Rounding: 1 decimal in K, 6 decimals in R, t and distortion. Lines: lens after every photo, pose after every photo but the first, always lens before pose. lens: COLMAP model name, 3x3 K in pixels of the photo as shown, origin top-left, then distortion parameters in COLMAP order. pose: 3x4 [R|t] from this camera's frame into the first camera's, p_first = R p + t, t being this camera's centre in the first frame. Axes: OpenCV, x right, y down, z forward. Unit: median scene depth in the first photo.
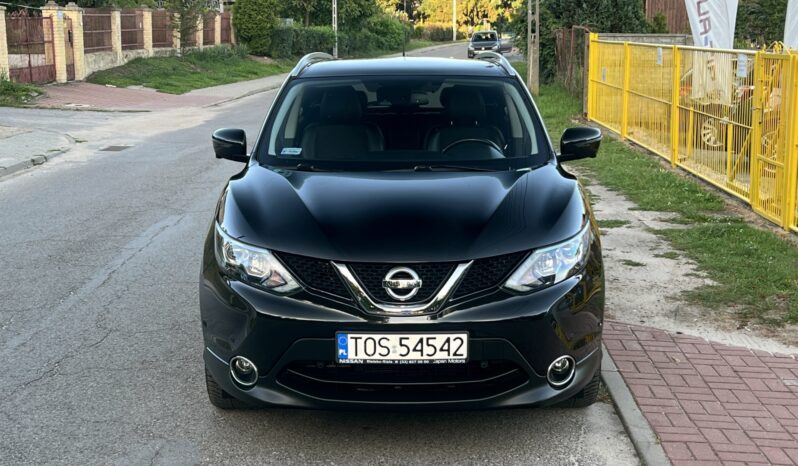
lens RADIAL K [[1129.2, 0, 399.0], [0, 1129.2, 233.0], [0, 0, 1]] dist [0.223236, -0.778490]
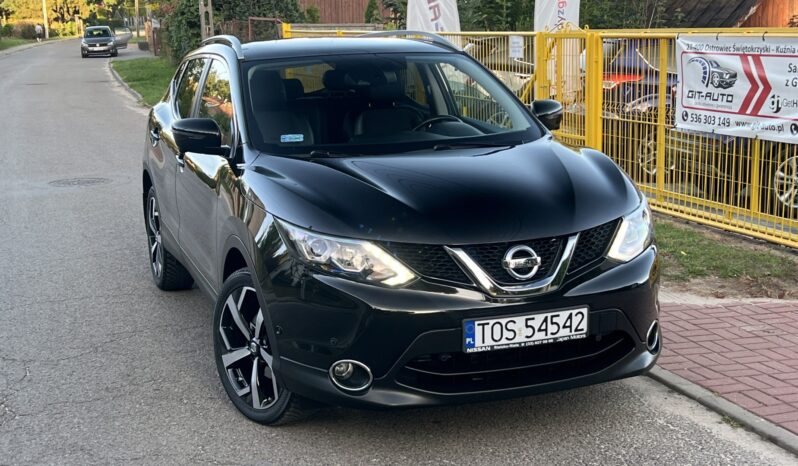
lens RADIAL K [[1134.7, 0, 399.0], [0, 1134.7, 233.0], [0, 0, 1]] dist [0.169446, -0.505108]
pose [[0.937152, -0.082930, 0.338923, -0.418194], [0.082082, 0.996483, 0.016861, -0.005017], [-0.339130, 0.012018, 0.940663, 0.128363]]
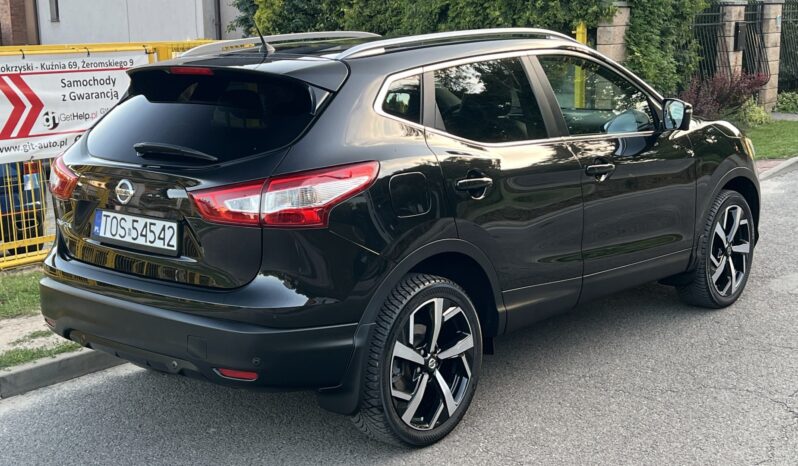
lens RADIAL K [[1079.9, 0, 399.0], [0, 1079.9, 233.0], [0, 0, 1]] dist [0.214603, -0.669480]
pose [[-0.760282, -0.104420, 0.641146, -0.768371], [0.139055, 0.937956, 0.317653, -0.416350], [-0.634535, 0.330660, -0.698591, 2.436468]]
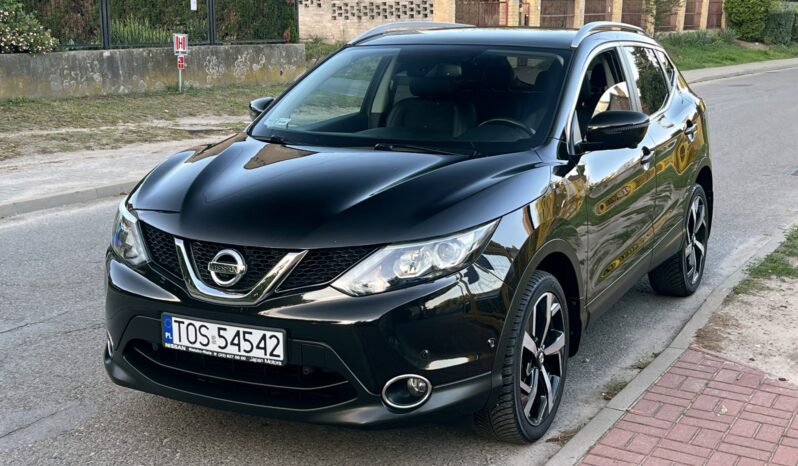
lens RADIAL K [[1129.2, 0, 399.0], [0, 1129.2, 233.0], [0, 0, 1]] dist [0.223236, -0.778490]
pose [[0.893263, 0.090219, -0.440389, 0.515238], [-0.085730, 0.995863, 0.030125, -0.021285], [0.441285, 0.010845, 0.897302, 0.253900]]
